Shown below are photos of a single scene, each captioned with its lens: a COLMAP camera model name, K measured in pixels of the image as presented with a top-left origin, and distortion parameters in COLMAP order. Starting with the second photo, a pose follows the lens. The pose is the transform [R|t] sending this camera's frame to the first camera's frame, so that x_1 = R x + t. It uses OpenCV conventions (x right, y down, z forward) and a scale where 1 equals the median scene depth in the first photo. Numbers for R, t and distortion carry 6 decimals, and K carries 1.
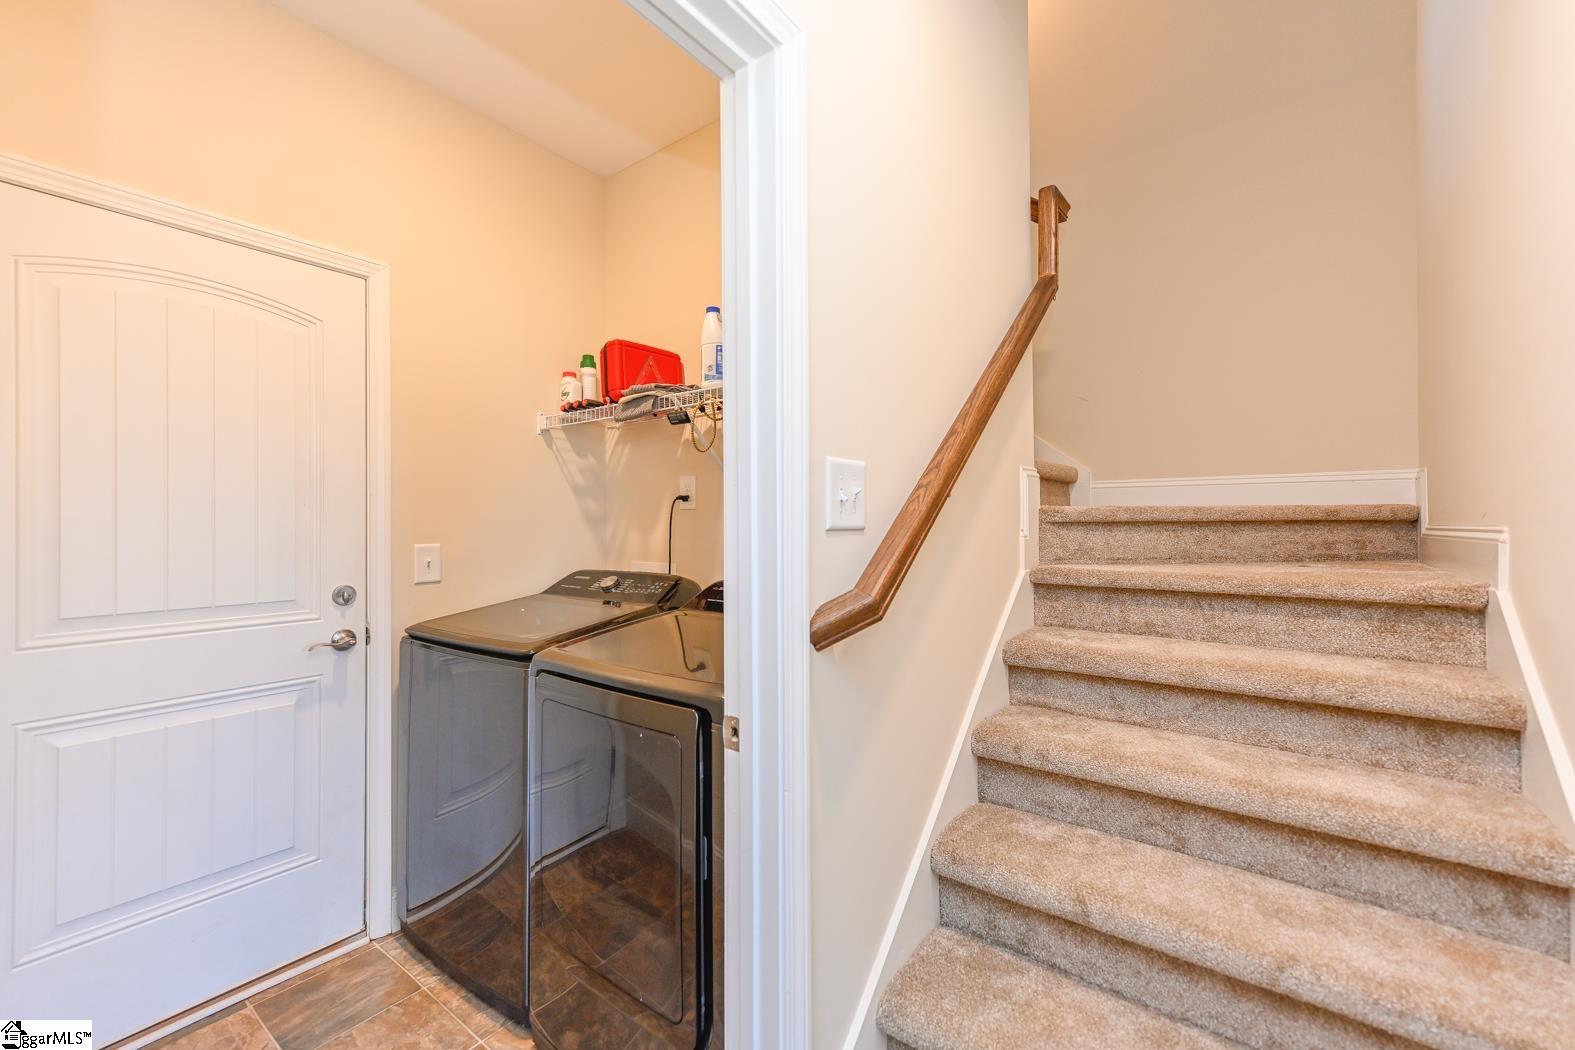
lens RADIAL K [[638.1, 0, 787.5], [0, 638.1, 525.0], [0, 0, 1]] dist [0.000775, 0.000038]
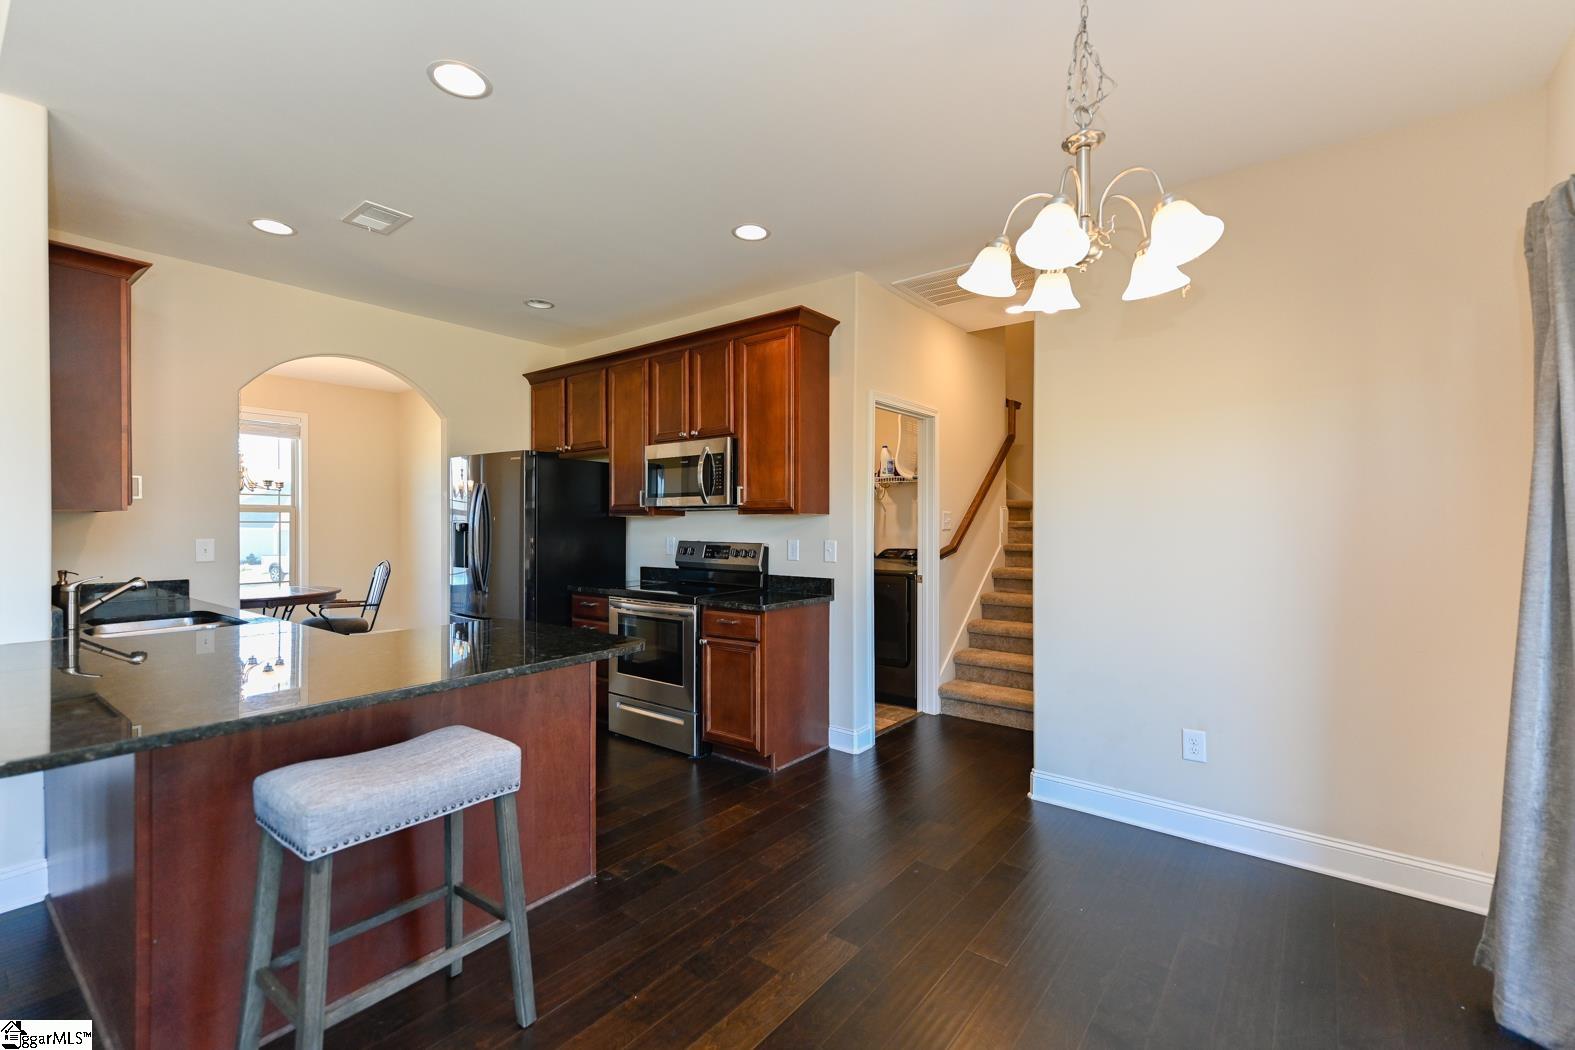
lens RADIAL K [[685.6, 0, 782.4], [0, 685.6, 526.7], [0, 0, 1]] dist [0.009552, 0.000133]
pose [[0.999759, 0.007306, -0.020702, -0.519557], [-0.007234, 0.999967, 0.003577, -0.012660], [0.020728, -0.003427, 0.999779, -2.027014]]
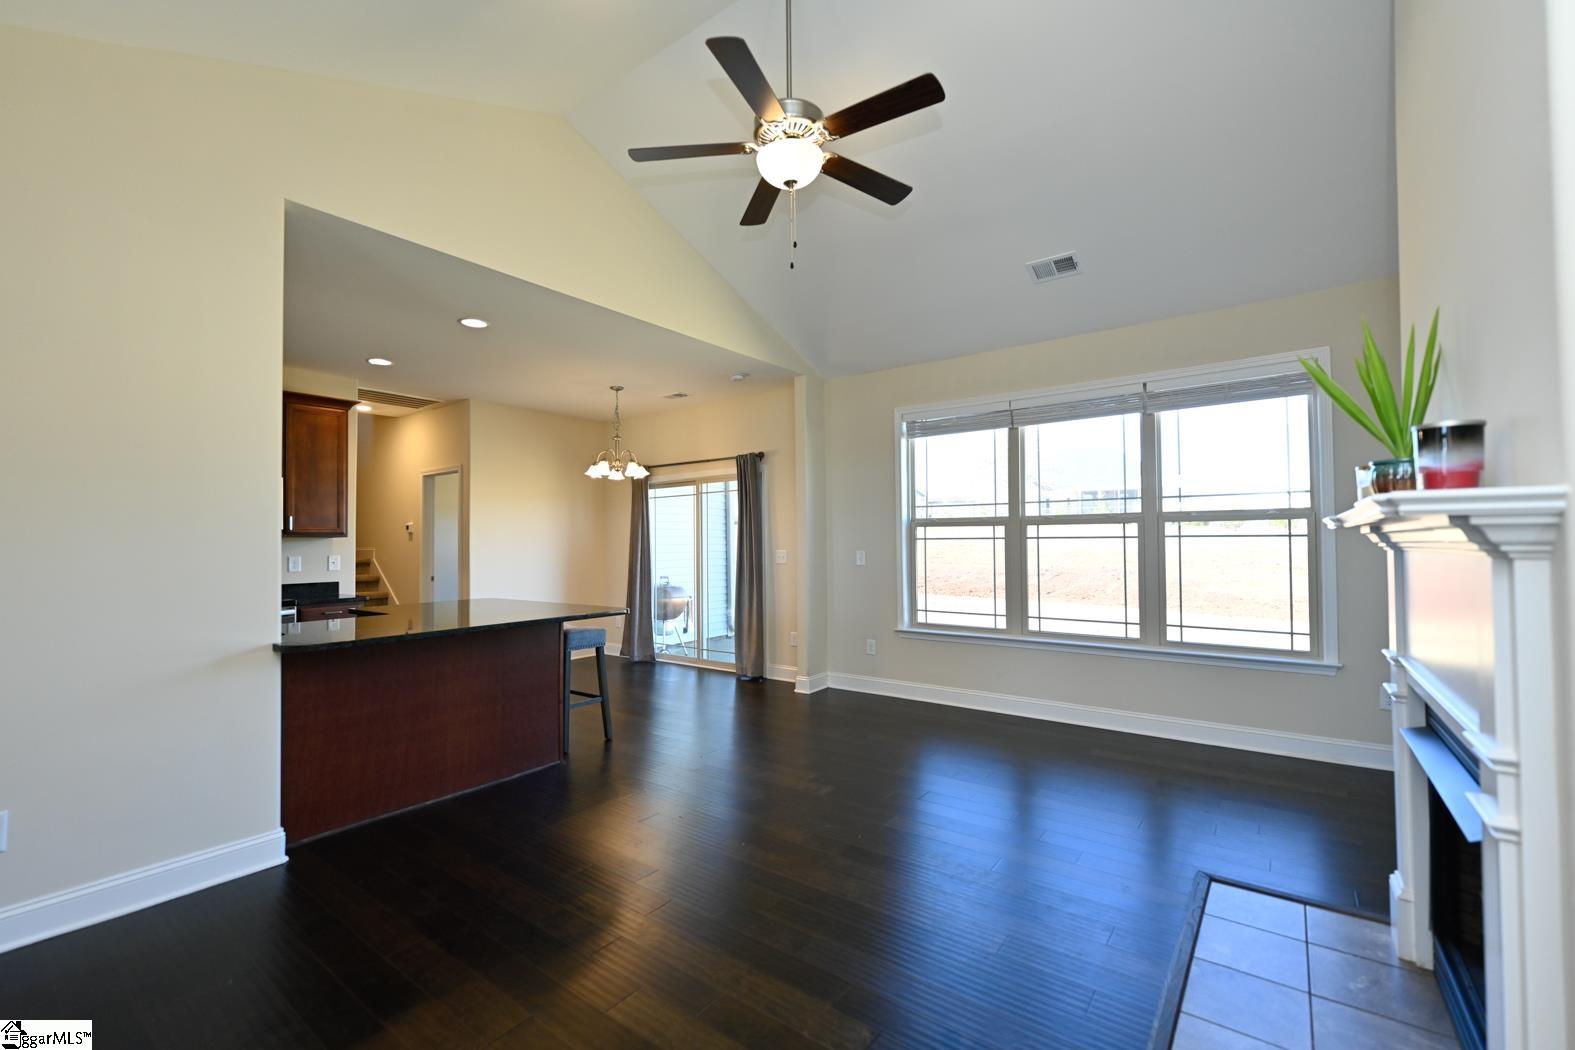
lens RADIAL K [[662.4, 0, 782.8], [0, 662.4, 526.4], [0, 0, 1]] dist [-0.007465, -0.000171]
pose [[0.005930, 0.028612, 0.999573, -3.408978], [0.010152, 0.999537, -0.028671, 0.009756], [-0.999931, 0.010318, 0.005637, -1.926320]]
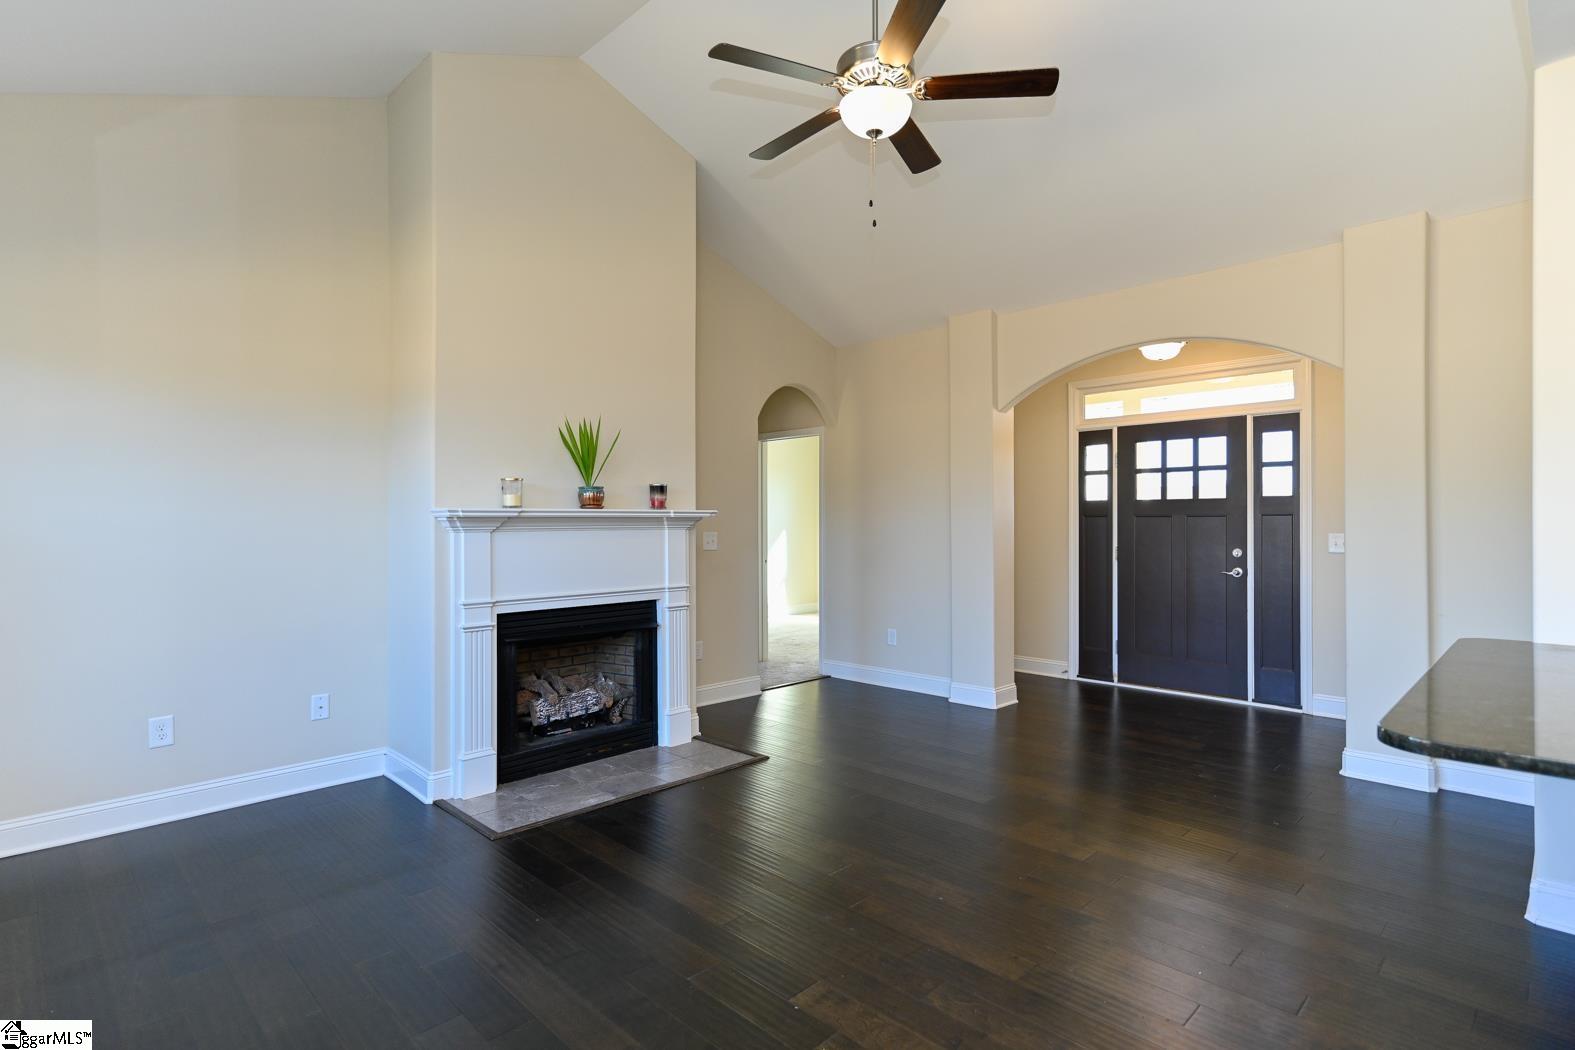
lens RADIAL K [[778.6, 0, 787.5], [0, 778.6, 525.0], [0, 0, 1]] dist [0.013767, 0.000266]
pose [[-0.143502, 0.007347, -0.989623, -0.424422], [0.001617, 0.999973, 0.007189, -0.002841], [0.989649, -0.000568, -0.143510, -1.893222]]
